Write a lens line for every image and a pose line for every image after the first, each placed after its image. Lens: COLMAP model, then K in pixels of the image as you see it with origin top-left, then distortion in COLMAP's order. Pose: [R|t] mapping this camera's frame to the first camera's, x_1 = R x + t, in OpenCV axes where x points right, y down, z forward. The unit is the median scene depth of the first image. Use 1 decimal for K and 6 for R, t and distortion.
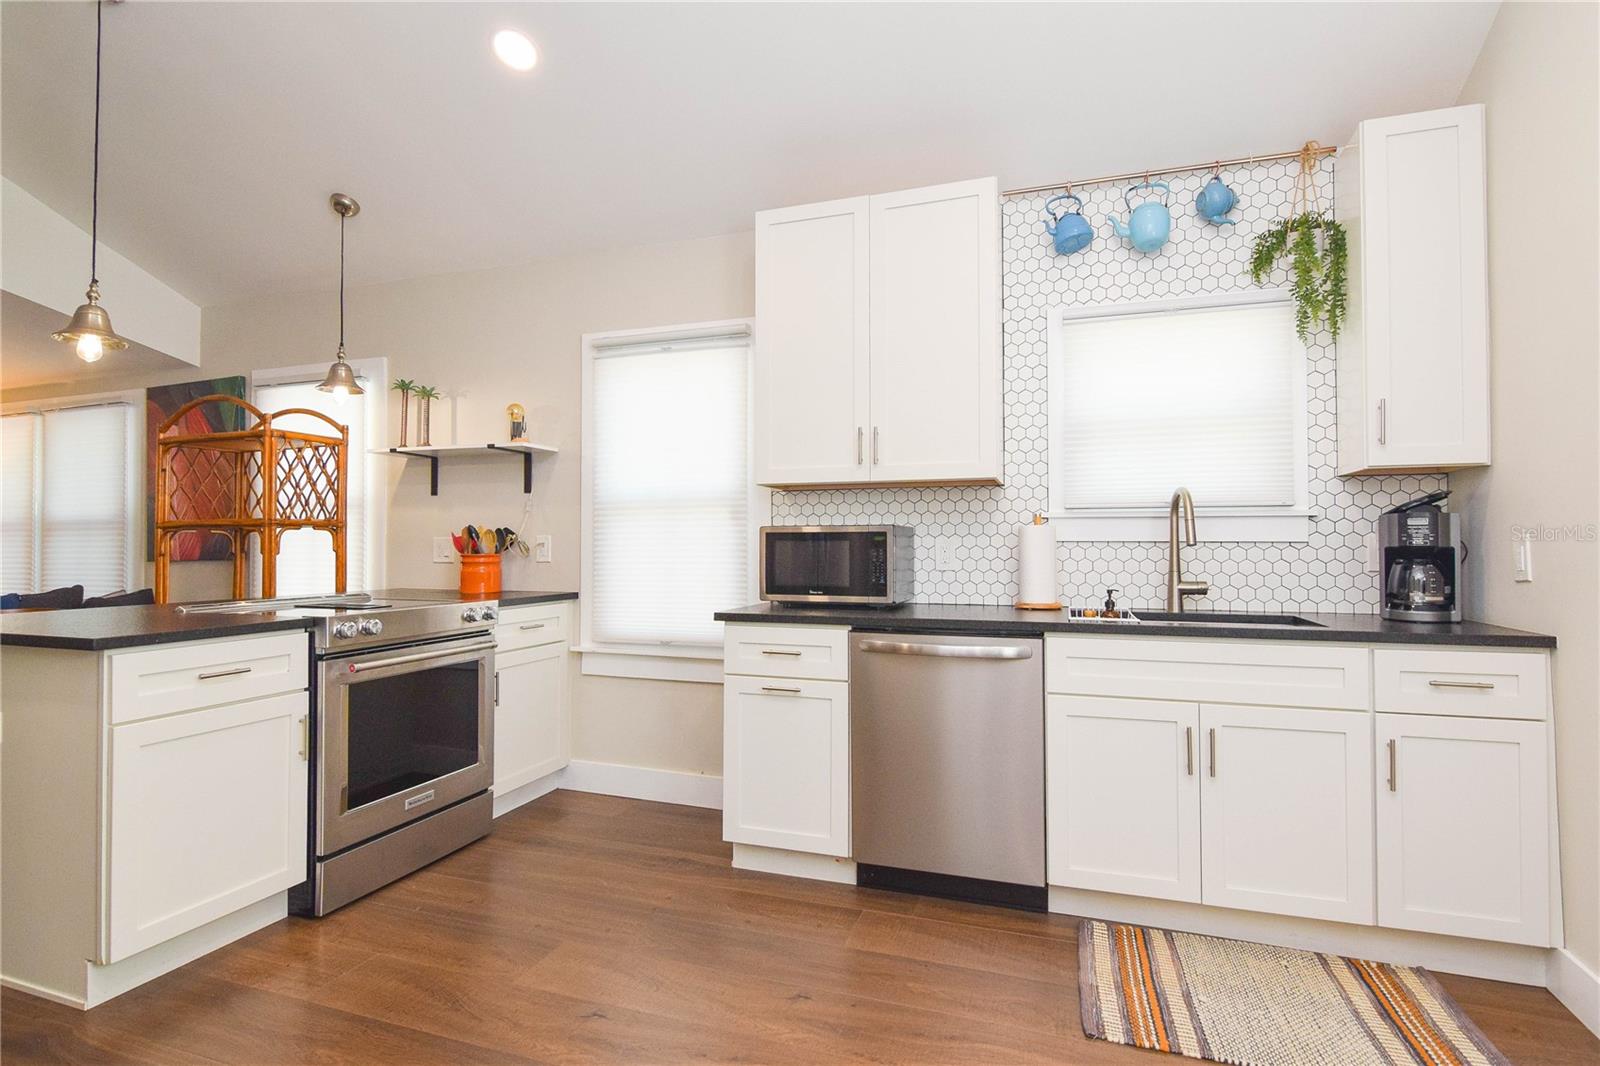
lens RADIAL K [[789.1, 0, 800.0], [0, 789.1, 533.0], [0, 0, 1]] dist [0.004441, -0.000562]
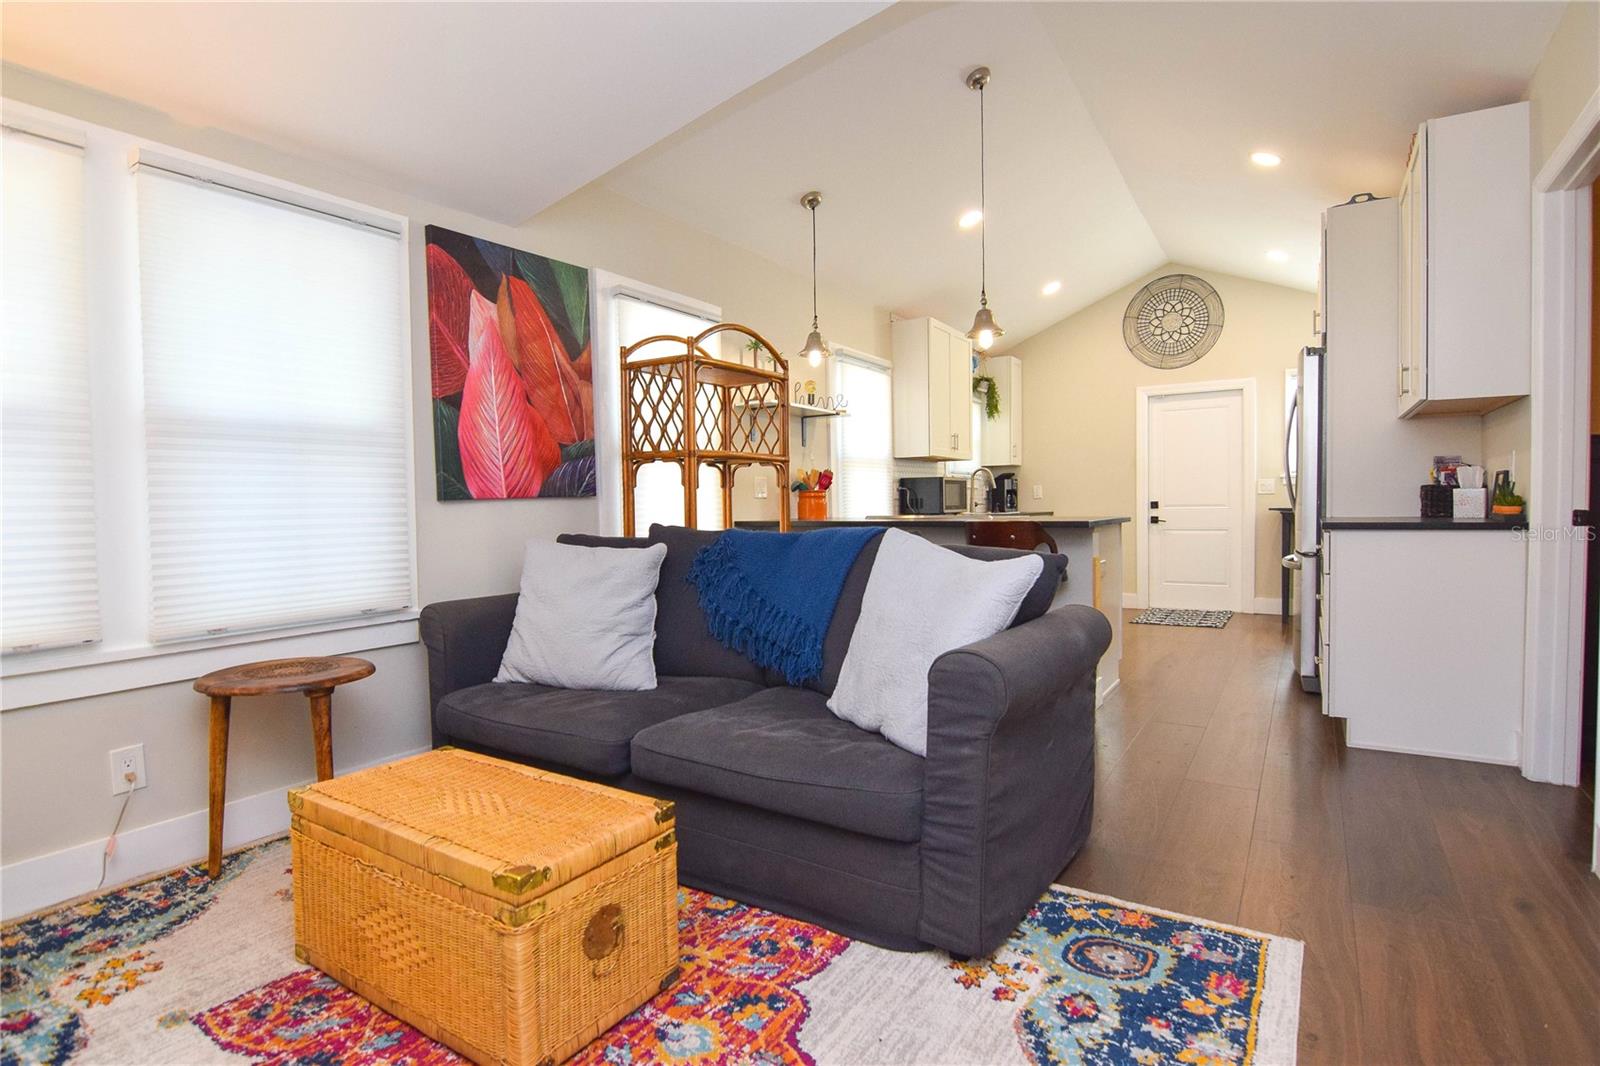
lens RADIAL K [[782.8, 0, 800.0], [0, 782.8, 533.0], [0, 0, 1]] dist [-0.003342, -0.000348]
pose [[0.245271, -0.037523, 0.968728, -1.918043], [-0.004879, 0.999190, 0.039939, 0.053699], [-0.969442, -0.014523, 0.244890, 0.773933]]
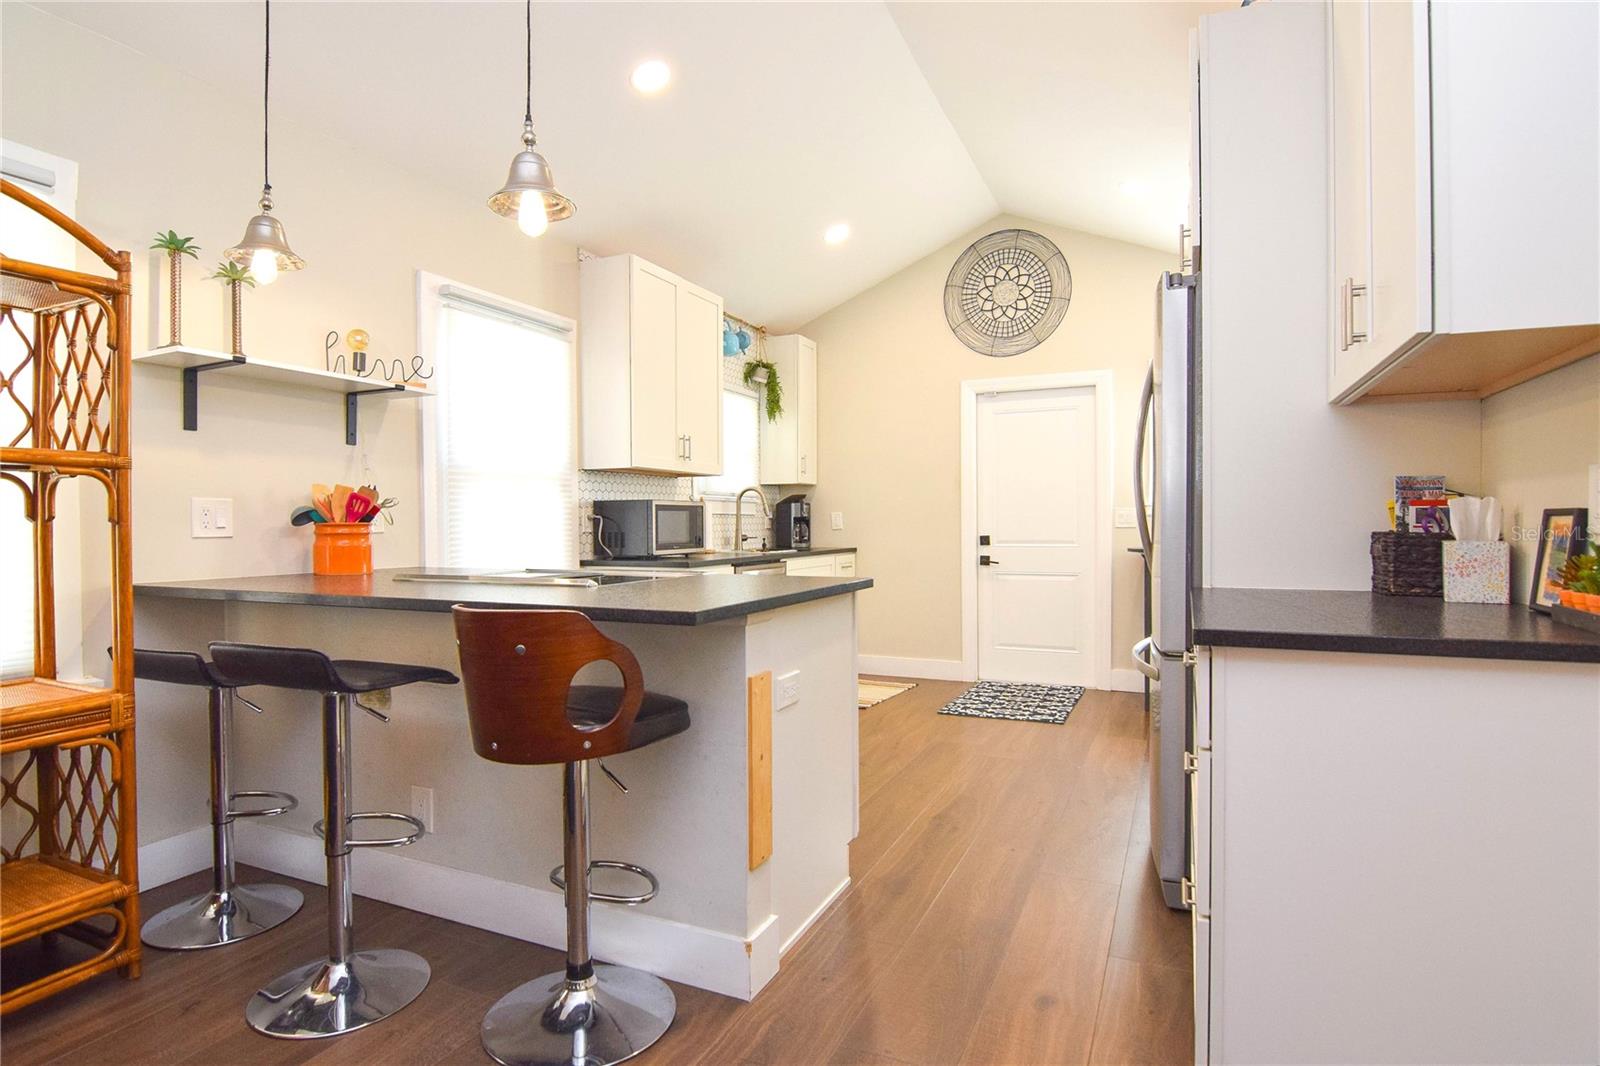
lens RADIAL K [[789.1, 0, 800.0], [0, 789.1, 533.0], [0, 0, 1]] dist [0.004441, -0.000562]
pose [[0.126655, -0.014332, 0.991843, -1.185042], [-0.014229, 0.999766, 0.016264, 0.020112], [-0.991845, -0.016173, 0.126422, 0.510975]]
